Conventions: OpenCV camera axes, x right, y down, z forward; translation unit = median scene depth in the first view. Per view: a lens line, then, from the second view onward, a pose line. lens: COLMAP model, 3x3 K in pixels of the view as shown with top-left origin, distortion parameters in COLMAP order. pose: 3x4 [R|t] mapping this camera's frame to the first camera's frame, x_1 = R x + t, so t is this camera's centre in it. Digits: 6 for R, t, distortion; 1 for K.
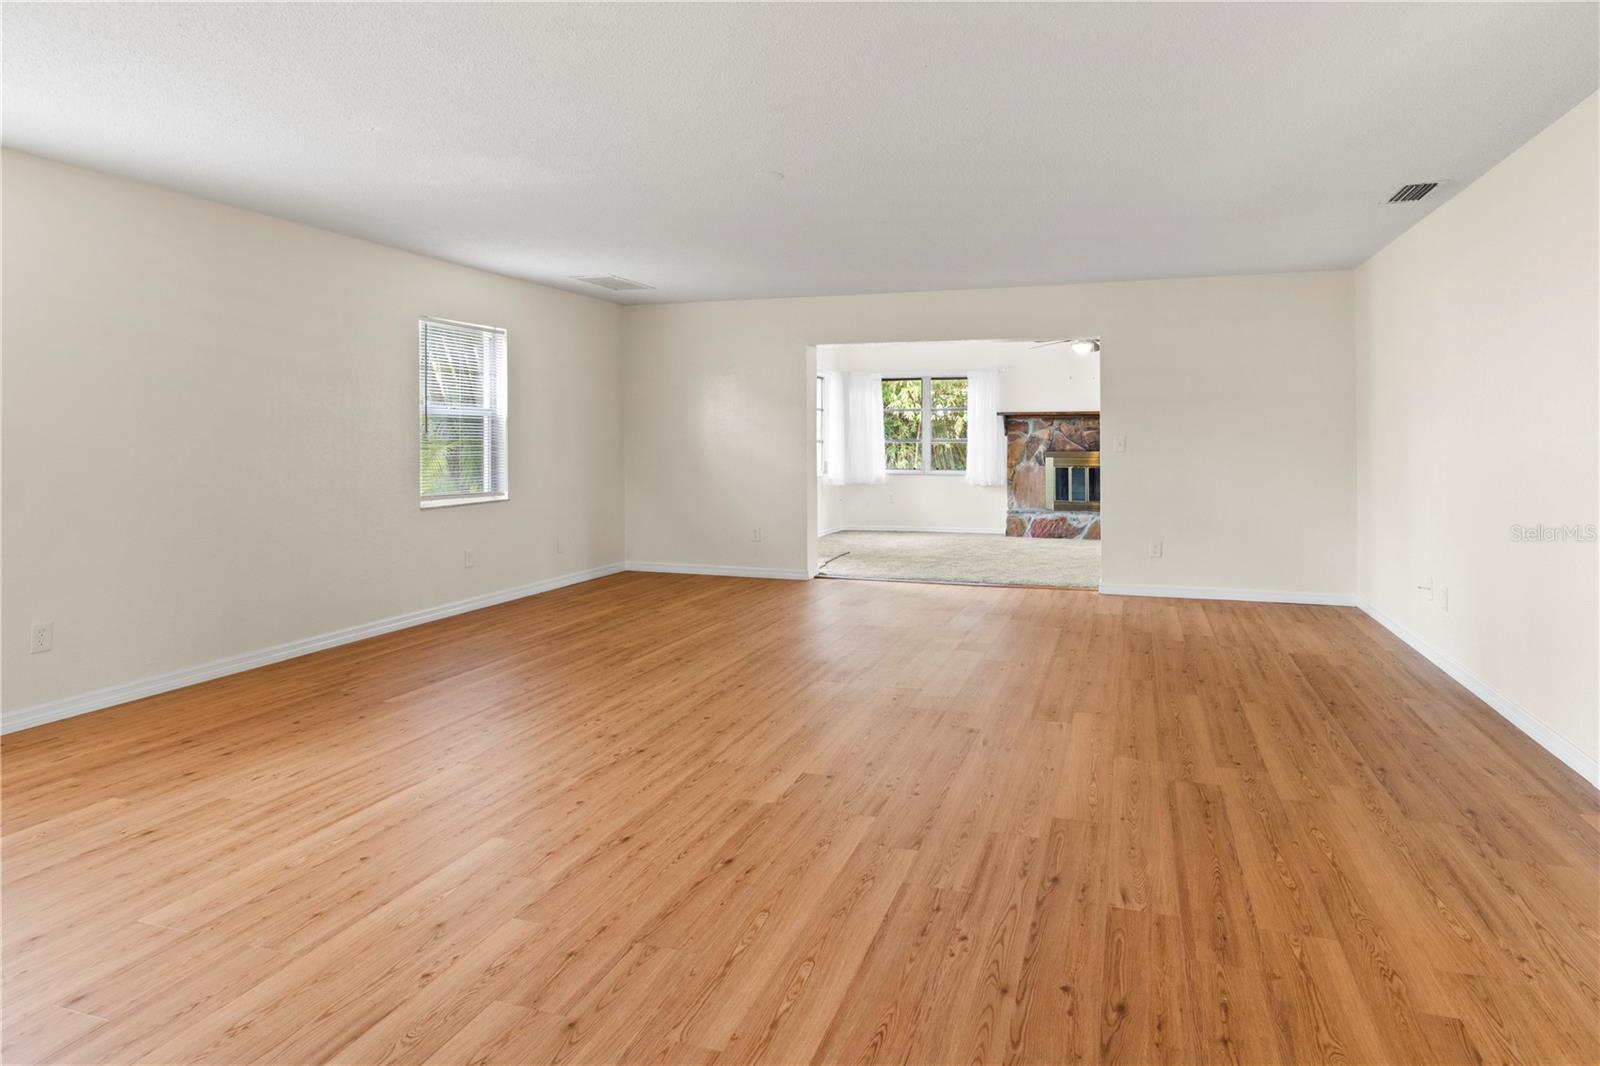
lens RADIAL K [[940.2, 0, 801.5], [0, 940.2, 425.8], [0, 0, 1]] dist [-0.003426, -0.001388]
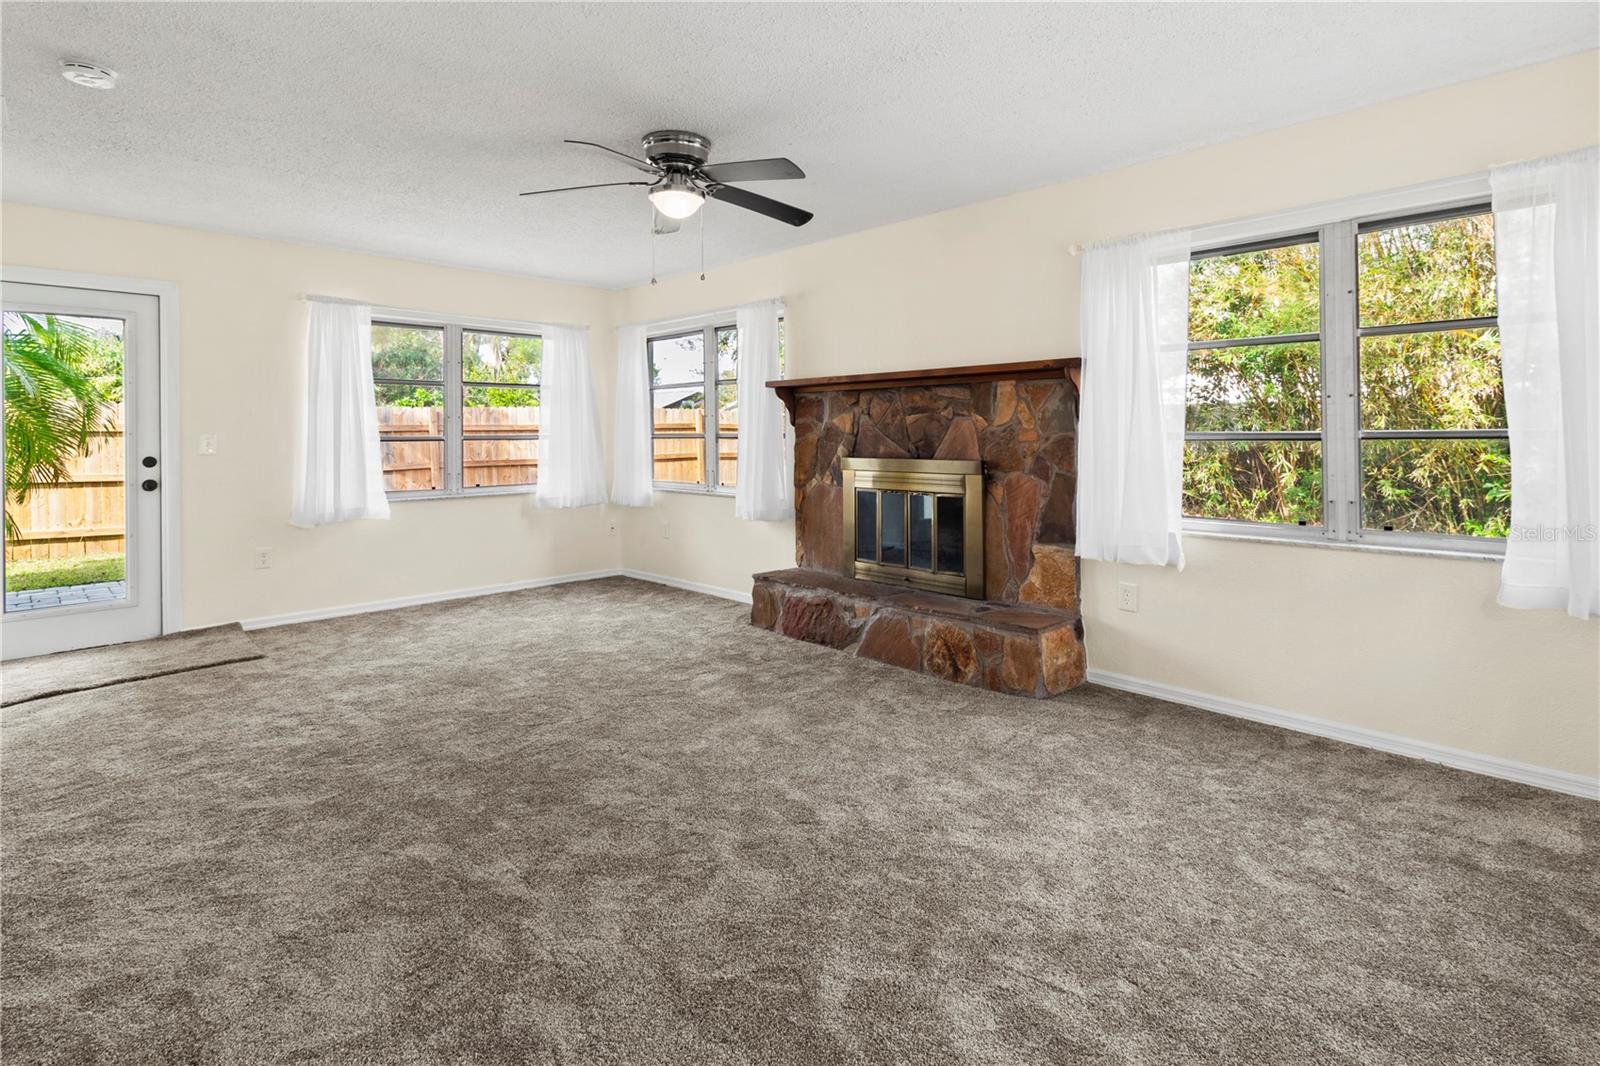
lens RADIAL K [[775.7, 0, 809.9], [0, 775.7, 427.9], [0, 0, 1]] dist [0.003151, -0.000694]
pose [[0.905114, -0.006937, -0.425113, 0.420530], [0.011777, 0.999892, 0.008759, 0.008086], [0.425006, -0.012935, 0.905098, 0.628868]]
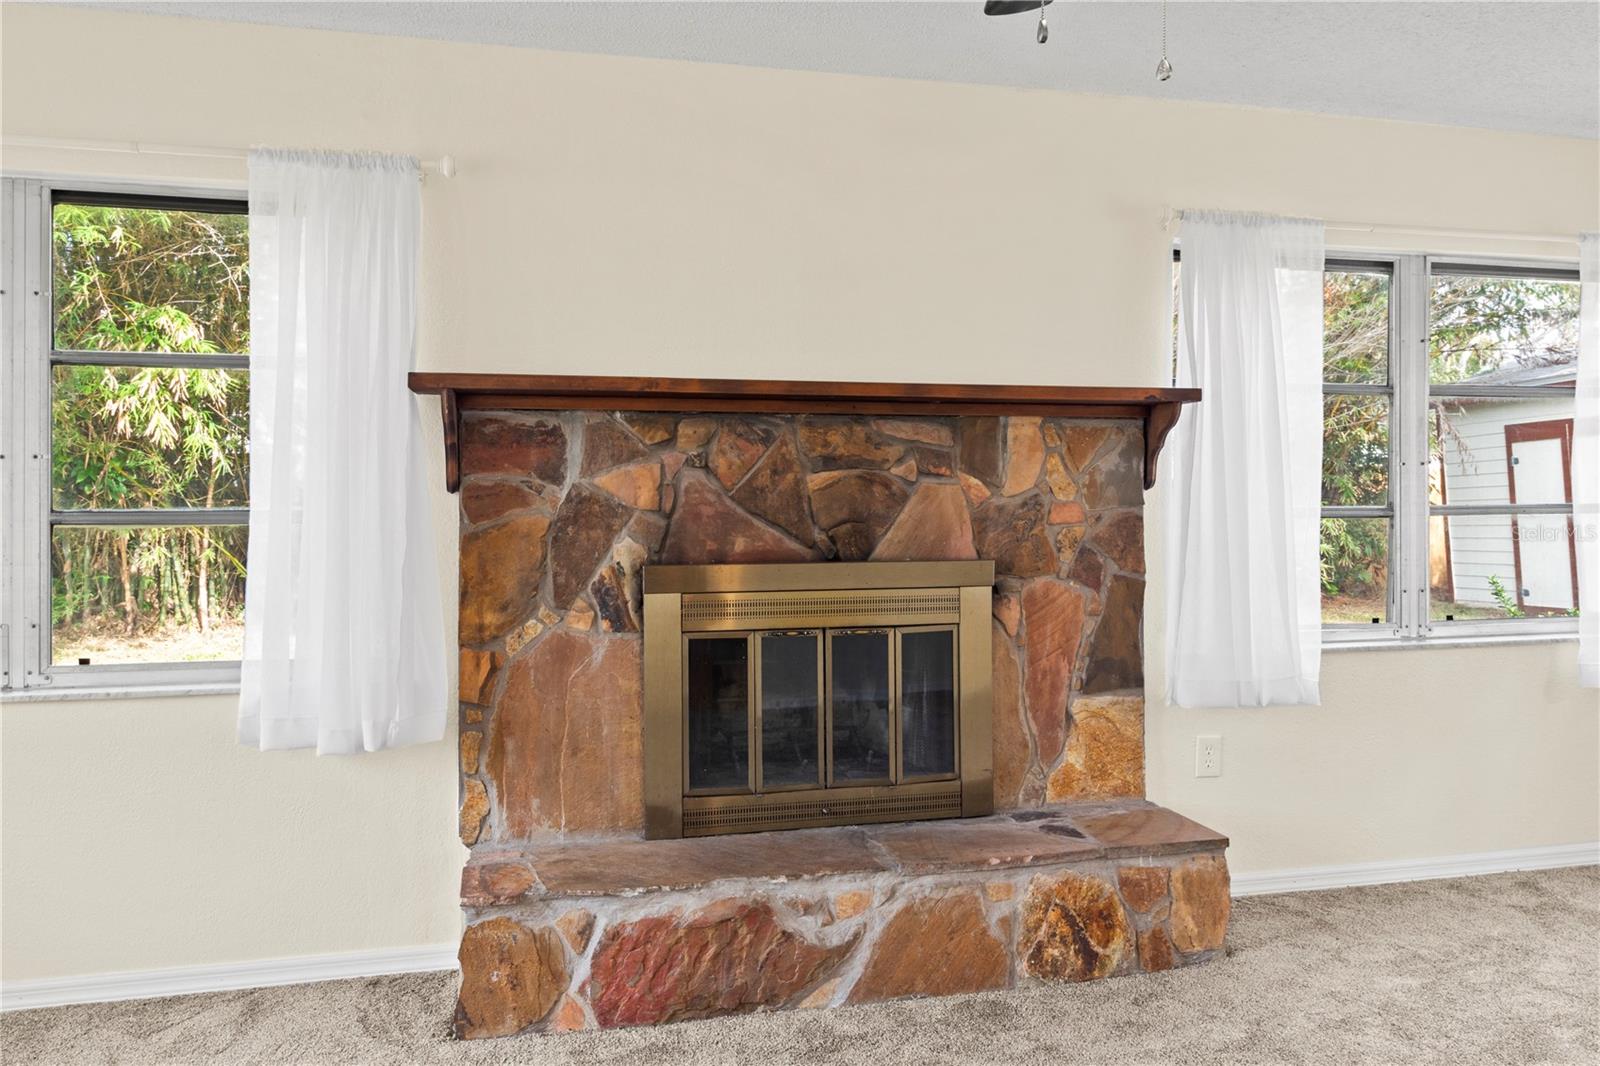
lens RADIAL K [[1120.6, 0, 828.0], [0, 1120.6, 481.2], [0, 0, 1]] dist [-0.001154, -0.000947]
pose [[0.840597, 0.006204, 0.541626, 0.157330], [-0.008013, 0.999967, 0.000983, 0.007538], [-0.541602, -0.005166, 0.840619, 0.768325]]
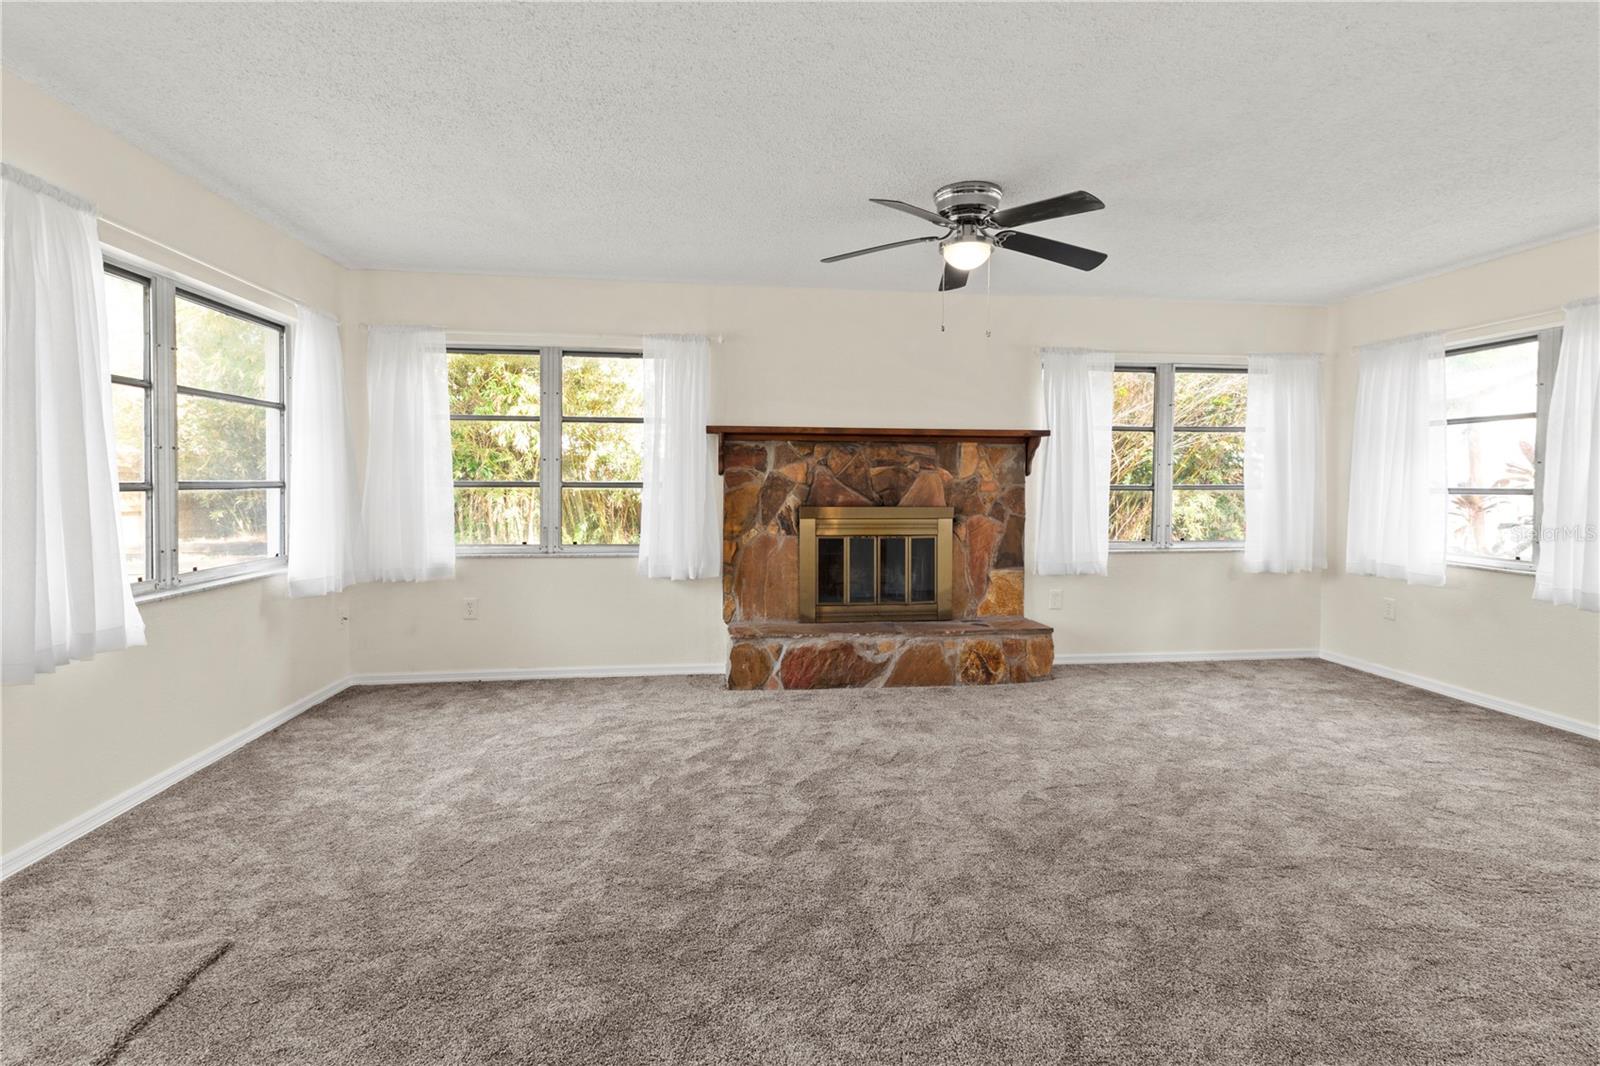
lens RADIAL K [[765.4, 0, 818.8], [0, 765.4, 493.4], [0, 0, 1]] dist [0.000740, -0.000183]
pose [[0.889027, -0.001016, 0.457853, 0.081659], [-0.013888, 0.999478, 0.029183, 0.008141], [-0.457644, -0.032303, 0.888549, 0.636891]]
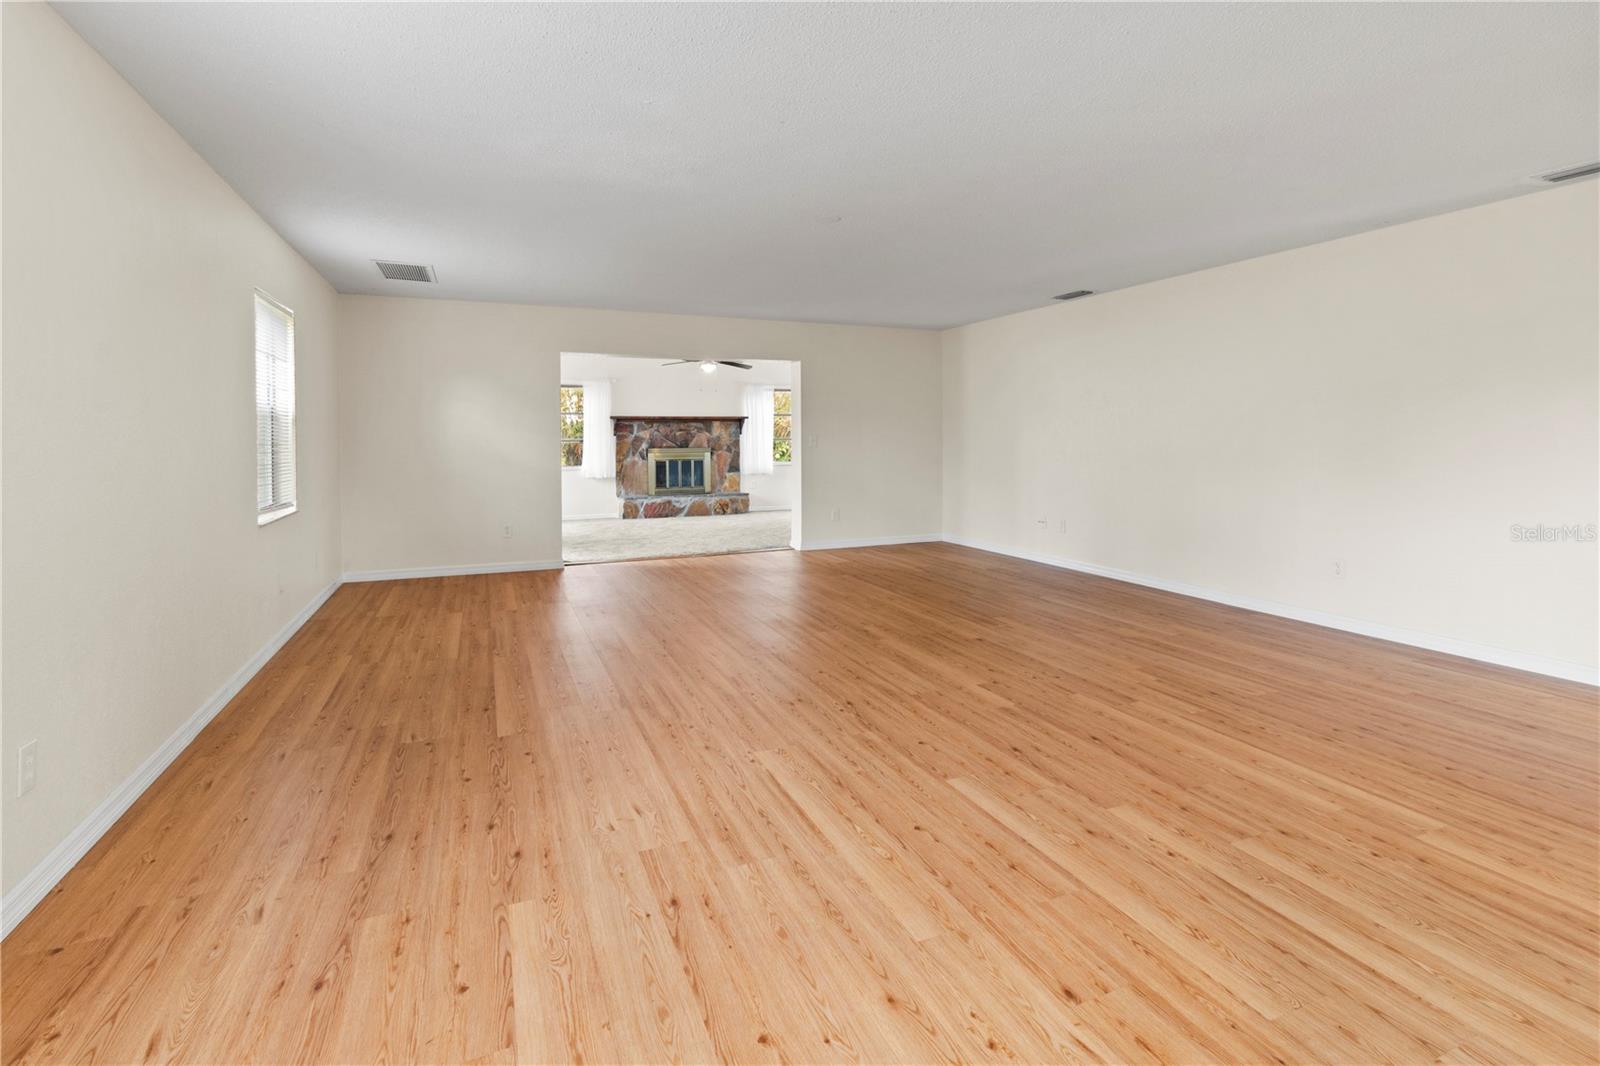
lens RADIAL K [[775.7, 0, 809.9], [0, 775.7, 427.9], [0, 0, 1]] dist [0.003151, -0.000694]
pose [[0.740234, 0.003747, 0.672338, -0.271834], [-0.003055, 0.999993, -0.002211, 0.002005], [-0.672342, -0.000417, 0.740241, 0.101169]]
